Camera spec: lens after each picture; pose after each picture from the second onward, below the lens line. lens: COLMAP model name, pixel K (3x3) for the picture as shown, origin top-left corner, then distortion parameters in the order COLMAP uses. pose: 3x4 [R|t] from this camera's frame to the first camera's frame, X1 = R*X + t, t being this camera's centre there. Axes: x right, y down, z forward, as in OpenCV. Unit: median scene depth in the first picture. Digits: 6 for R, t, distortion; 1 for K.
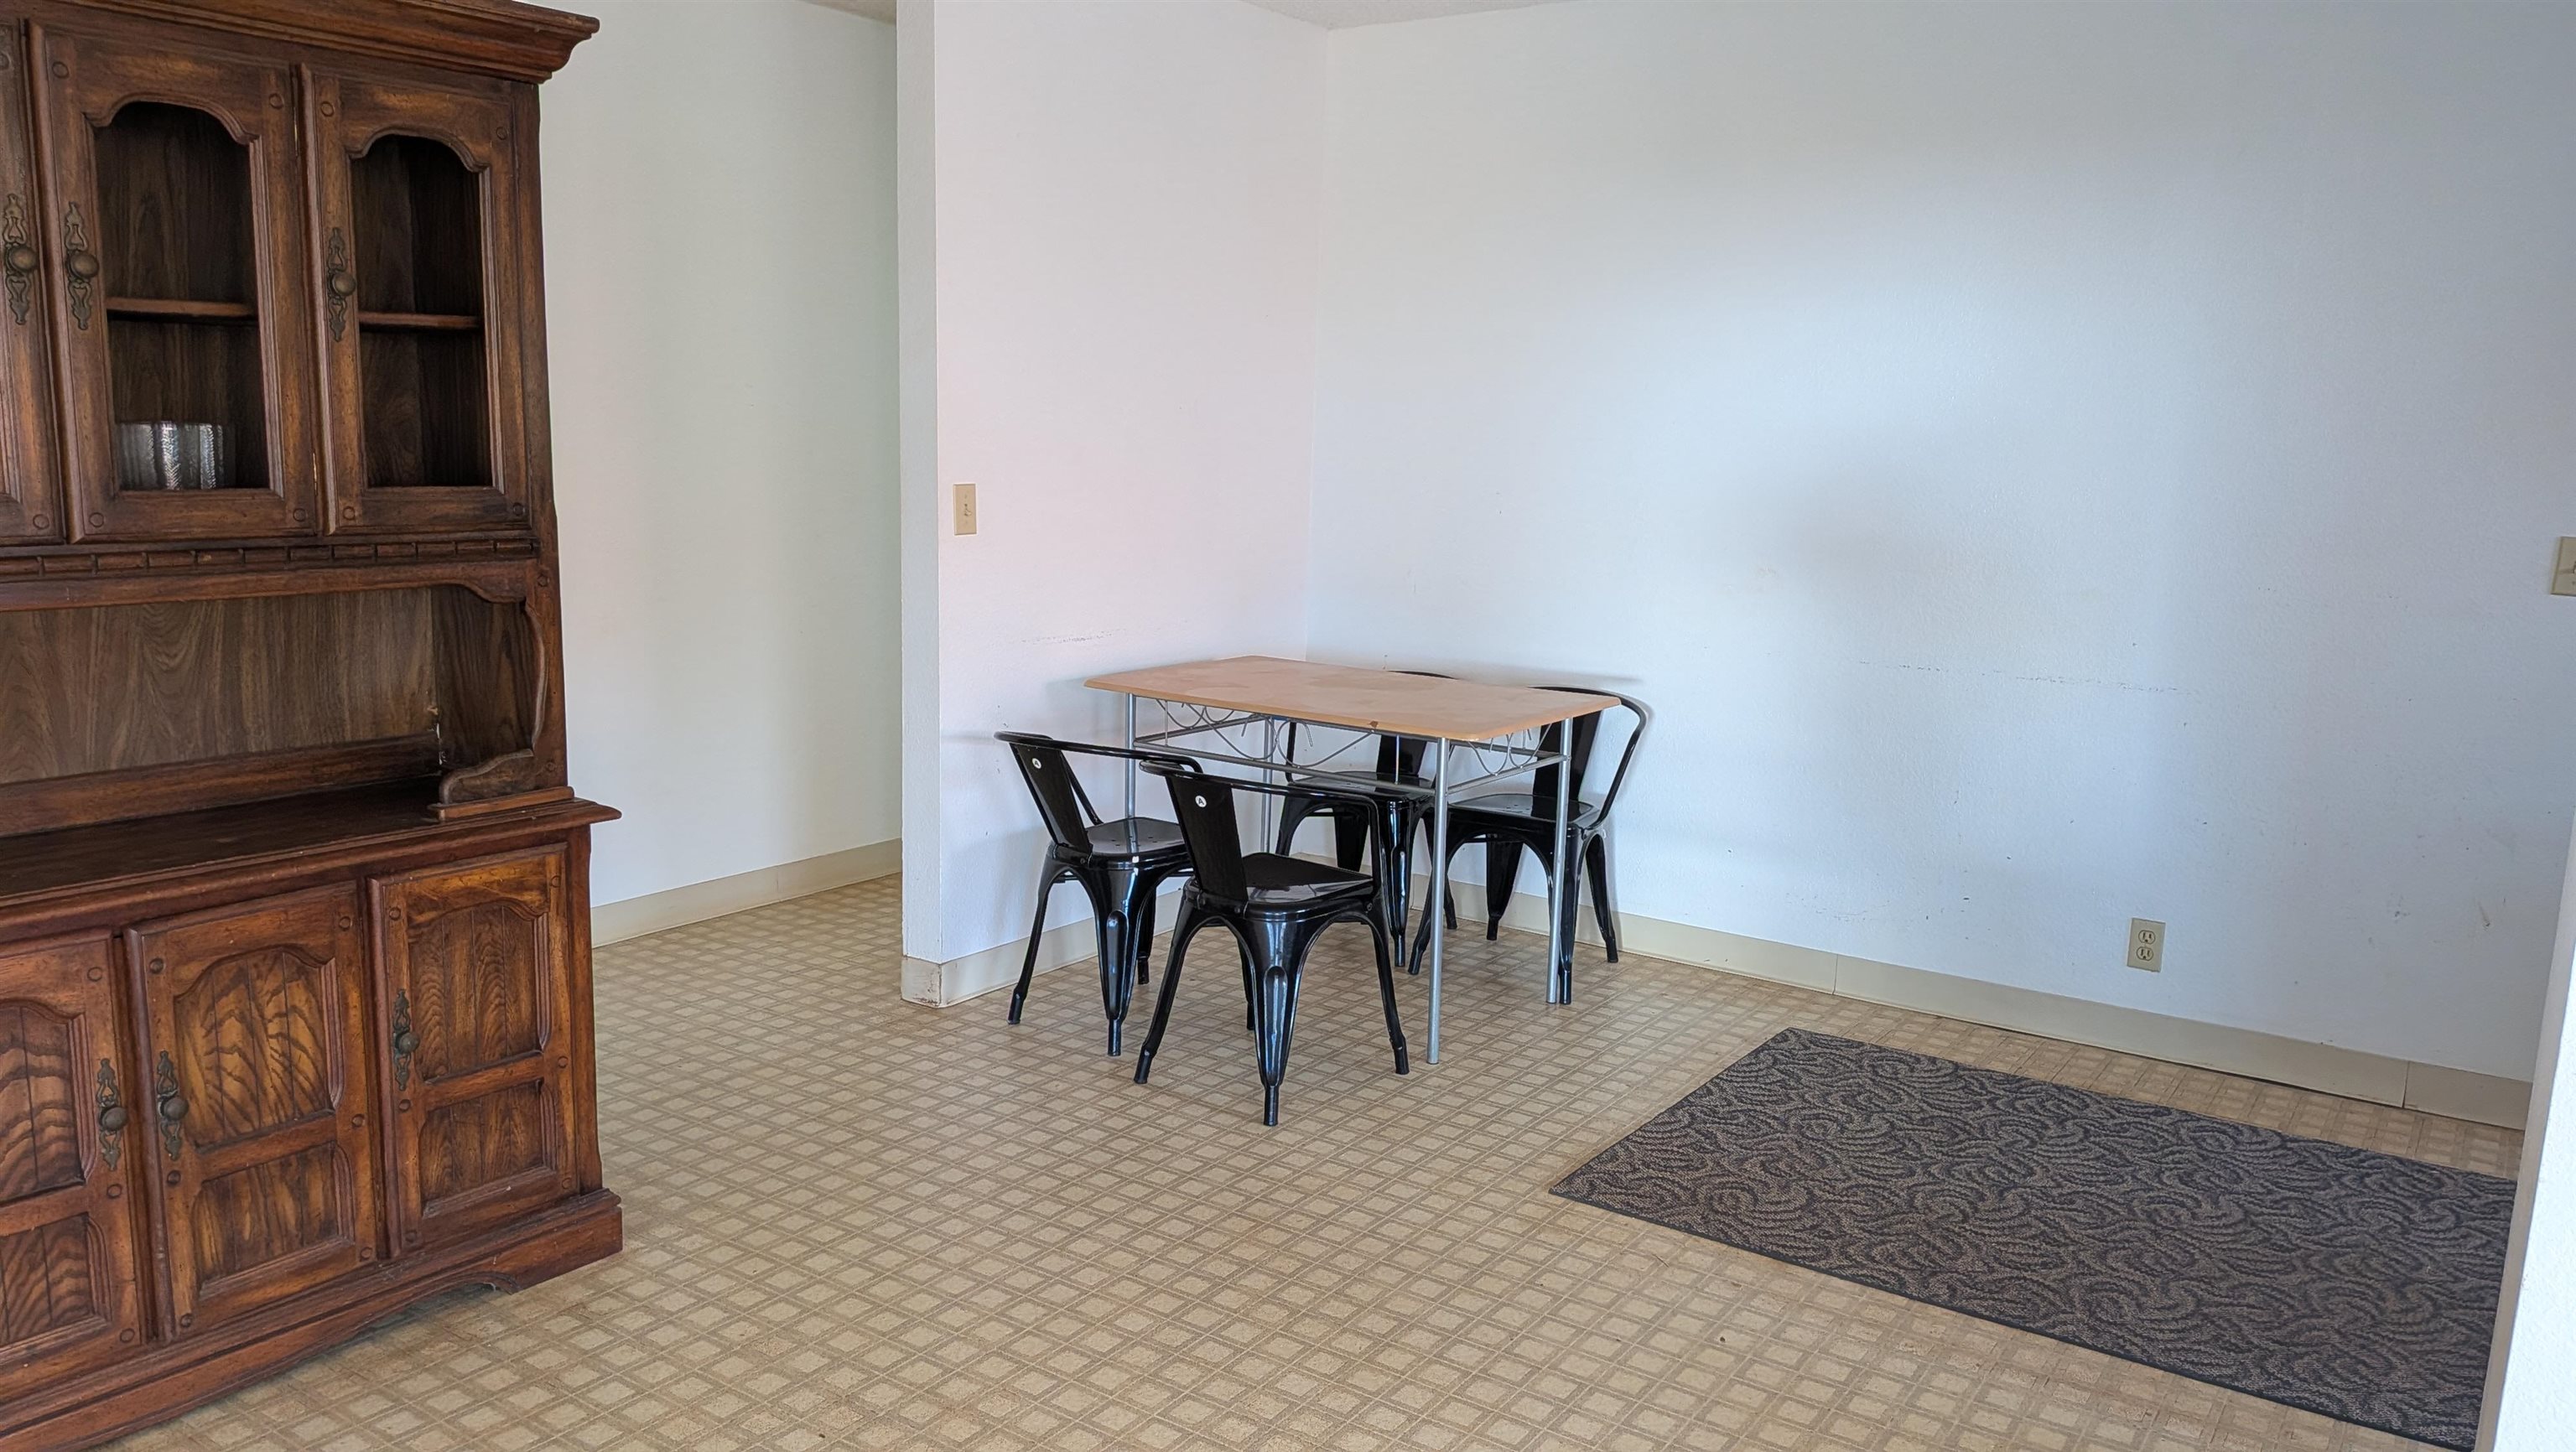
lens RADIAL K [[1940.2, 0, 1283.9], [0, 1940.2, 746.1], [0, 0, 1]] dist [0.059115, -0.098552]
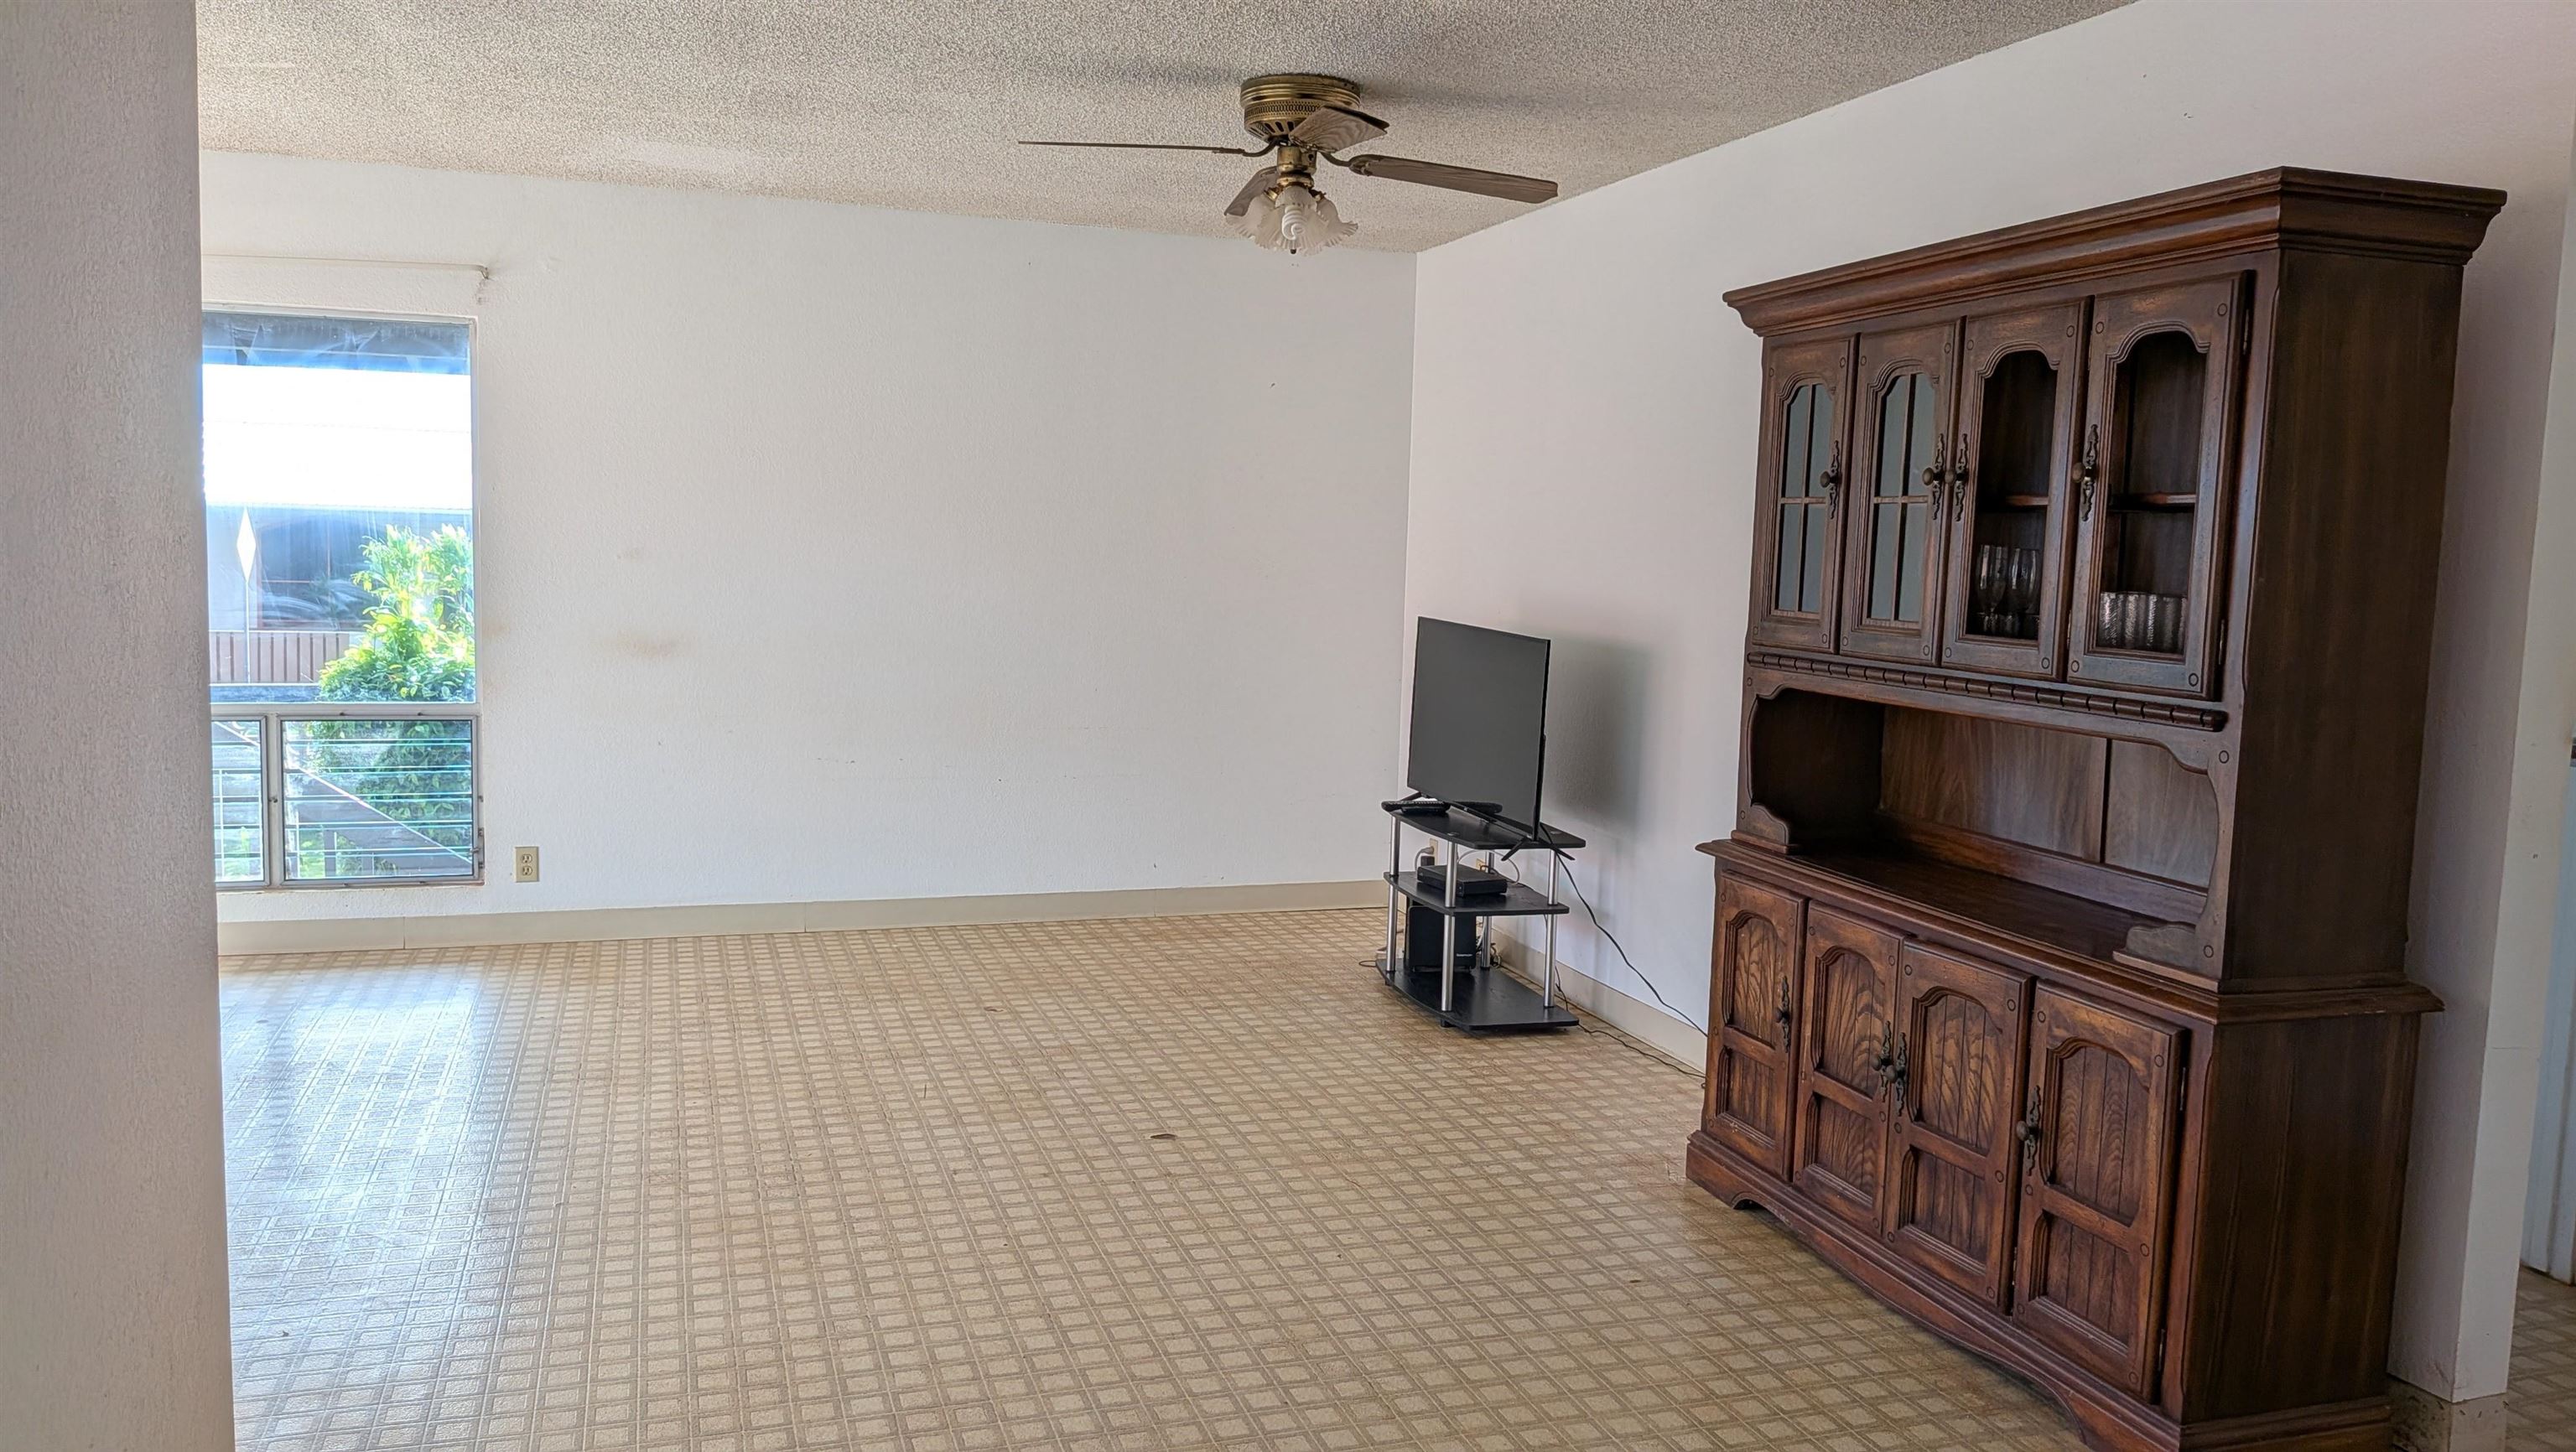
lens RADIAL K [[1940.2, 0, 1287.6], [0, 1940.2, 712.4], [0, 0, 1]] dist [0.059115, -0.098552]
pose [[-0.601989, 0.028022, -0.798012, 0.727915], [-0.186988, 0.966649, 0.175000, -0.207102], [0.776302, 0.254567, -0.576673, 1.308728]]
